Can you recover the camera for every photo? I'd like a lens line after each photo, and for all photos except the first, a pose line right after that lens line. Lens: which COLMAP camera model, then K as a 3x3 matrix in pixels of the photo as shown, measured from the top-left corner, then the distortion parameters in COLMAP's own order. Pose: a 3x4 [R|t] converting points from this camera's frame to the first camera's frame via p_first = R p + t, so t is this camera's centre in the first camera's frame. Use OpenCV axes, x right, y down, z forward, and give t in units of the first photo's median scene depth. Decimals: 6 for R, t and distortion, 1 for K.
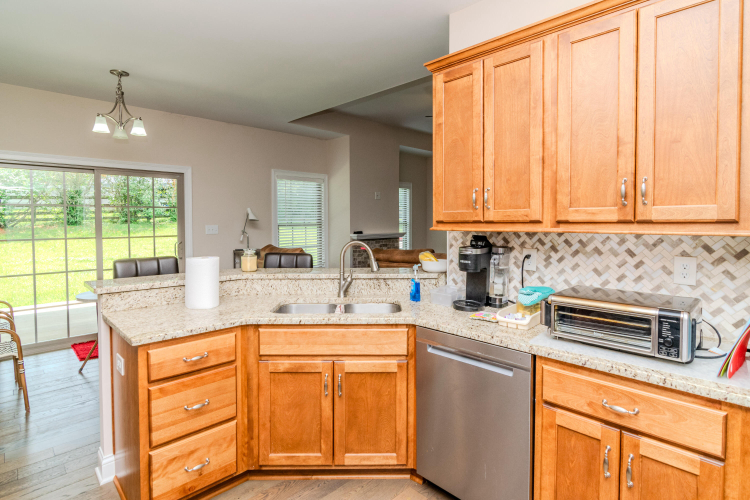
lens RADIAL K [[363.6, 0, 369.6], [0, 363.6, 230.1], [0, 0, 1]] dist [-0.002158, 0.000286]
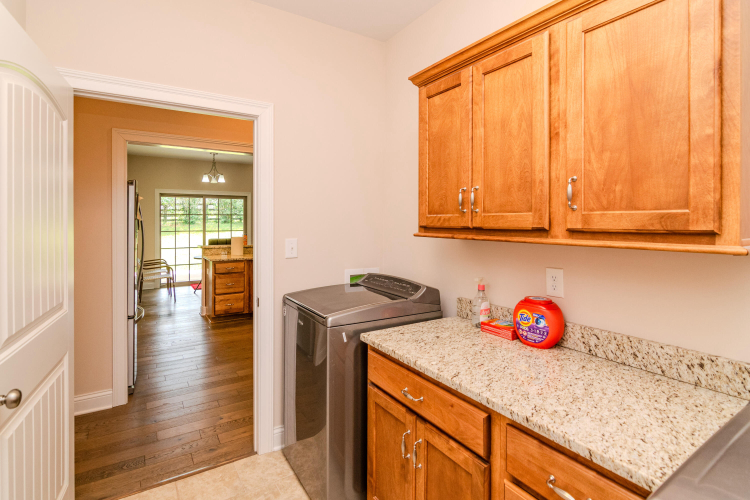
lens RADIAL K [[363.6, 0, 386.4], [0, 363.6, 220.4], [0, 0, 1]] dist [-0.002158, 0.000286]
pose [[0.982530, 0.007138, -0.185969, 0.616939], [-0.012828, 0.999485, -0.029414, 0.013013], [0.185664, 0.031286, 0.982115, -0.785404]]
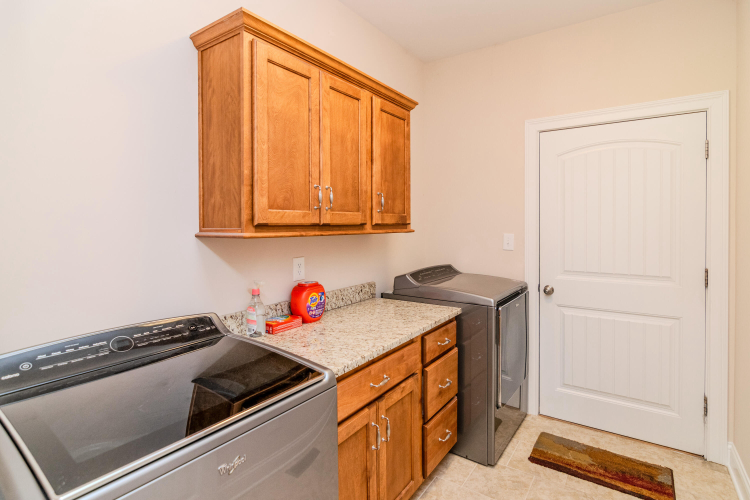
lens RADIAL K [[363.6, 0, 382.9], [0, 363.6, 223.8], [0, 0, 1]] dist [-0.002158, 0.000286]
pose [[-0.164204, 0.004497, 0.986416, -2.621383], [0.031871, 0.999492, 0.000748, -0.016180], [-0.985911, 0.031561, -0.164264, 2.451508]]
